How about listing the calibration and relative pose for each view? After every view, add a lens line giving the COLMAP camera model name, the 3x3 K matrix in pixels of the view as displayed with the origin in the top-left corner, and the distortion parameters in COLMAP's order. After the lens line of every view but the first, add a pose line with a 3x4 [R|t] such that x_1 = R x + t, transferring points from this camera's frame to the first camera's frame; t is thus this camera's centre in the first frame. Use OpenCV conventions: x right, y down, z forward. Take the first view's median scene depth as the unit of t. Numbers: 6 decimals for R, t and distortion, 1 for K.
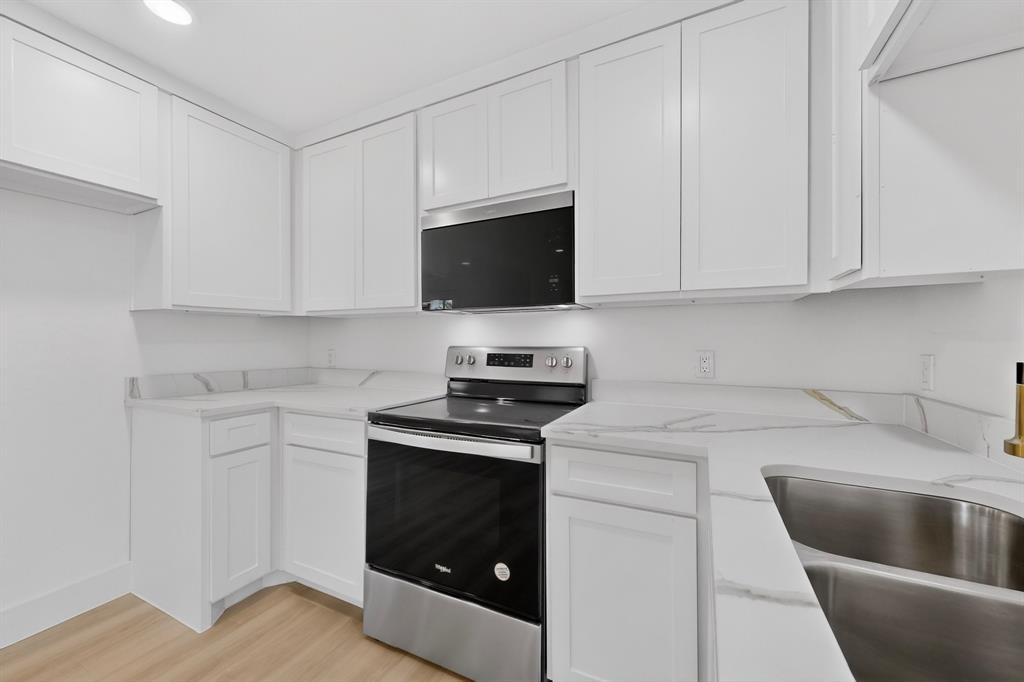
lens RADIAL K [[445.0, 0, 512.0], [0, 445.0, 341.0], [0, 0, 1]] dist [-0.001940, -0.000074]
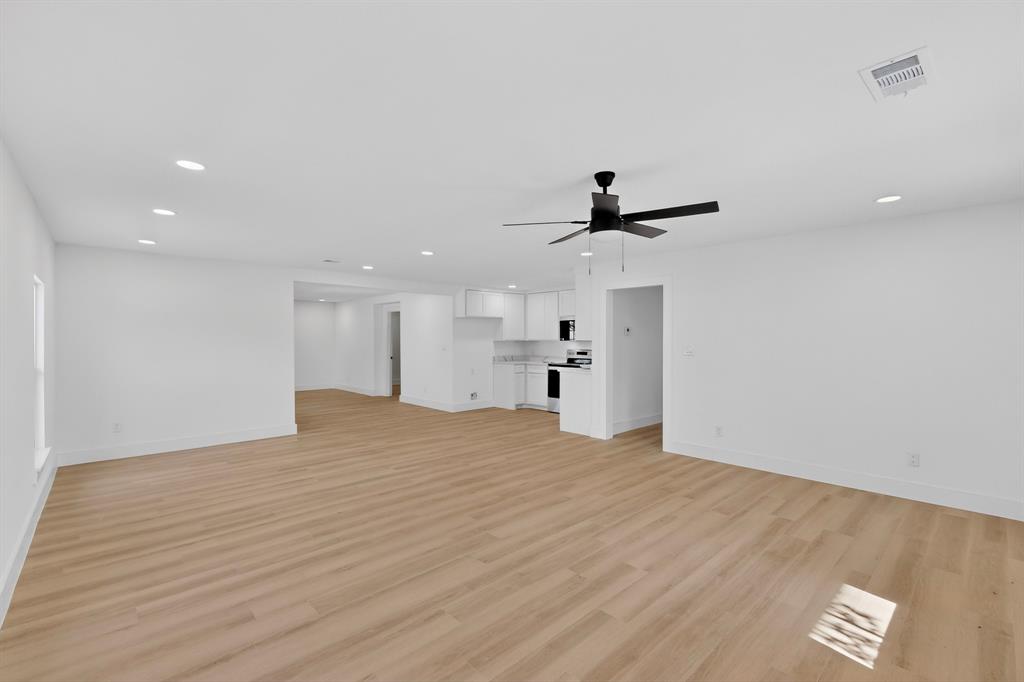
lens RADIAL K [[445.0, 0, 512.0], [0, 445.0, 341.0], [0, 0, 1]] dist [-0.001940, -0.000074]
pose [[0.950820, -0.002842, -0.309731, 0.652031], [0.003777, 0.999990, 0.002419, -0.078763], [0.309721, -0.003470, 0.950821, -3.047217]]
